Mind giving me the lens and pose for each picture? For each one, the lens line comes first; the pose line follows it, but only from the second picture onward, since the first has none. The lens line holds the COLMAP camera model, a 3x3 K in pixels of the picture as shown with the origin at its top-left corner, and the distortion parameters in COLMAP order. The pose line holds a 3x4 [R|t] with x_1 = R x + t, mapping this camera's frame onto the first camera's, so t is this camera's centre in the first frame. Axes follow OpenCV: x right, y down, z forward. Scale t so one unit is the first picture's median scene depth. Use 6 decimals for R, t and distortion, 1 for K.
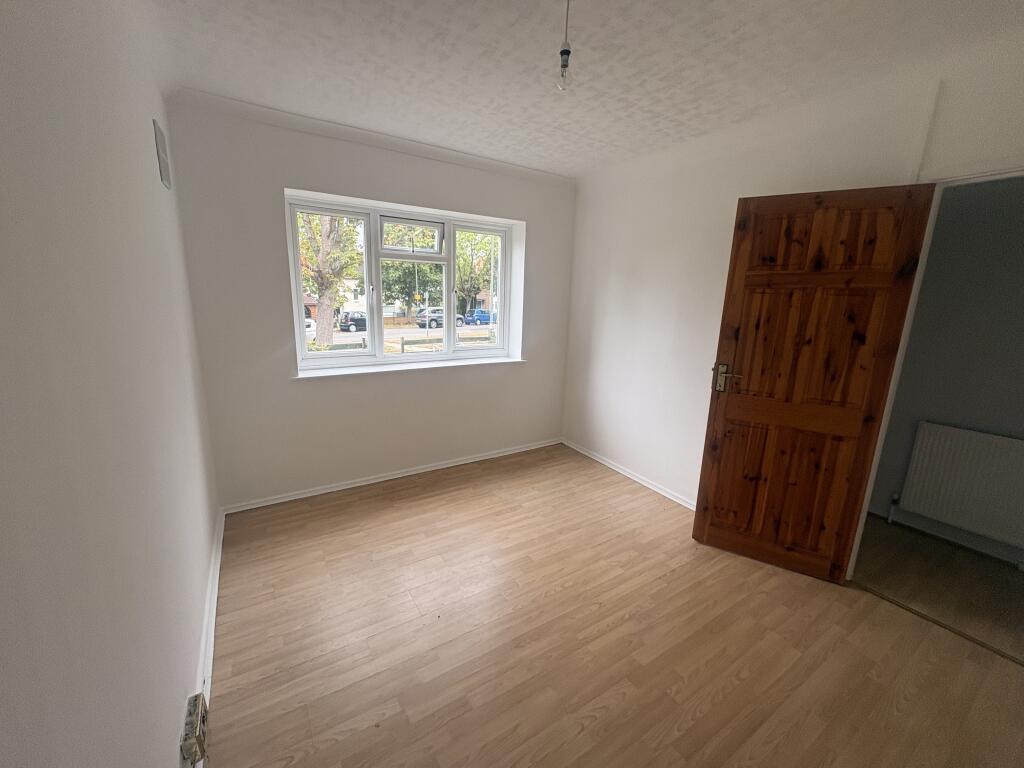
lens RADIAL K [[423.7, 0, 512.0], [0, 423.7, 384.0], [0, 0, 1]] dist [0.008964, -0.000033]
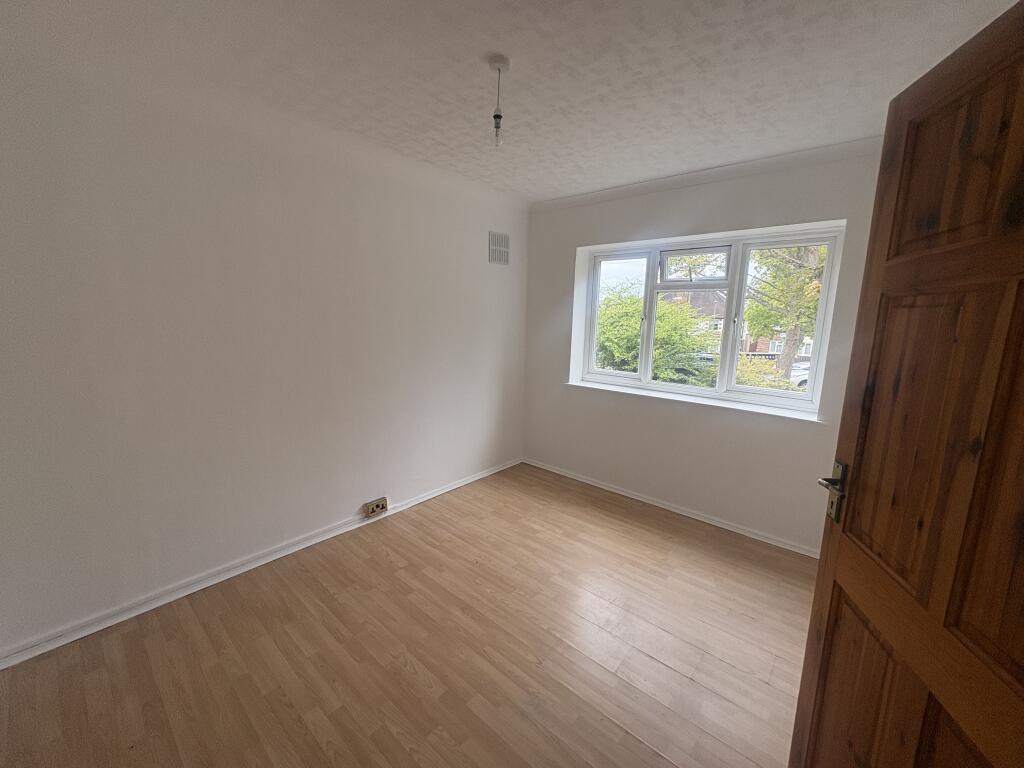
lens RADIAL K [[414.0, 0, 502.9], [0, 414.0, 387.6], [0, 0, 1]] dist [0.000714, -0.000455]
pose [[0.257813, 0.143500, -0.955479, 0.861451], [-0.223393, 0.970967, 0.085549, -0.086764], [0.940015, 0.191392, 0.282385, 0.536969]]
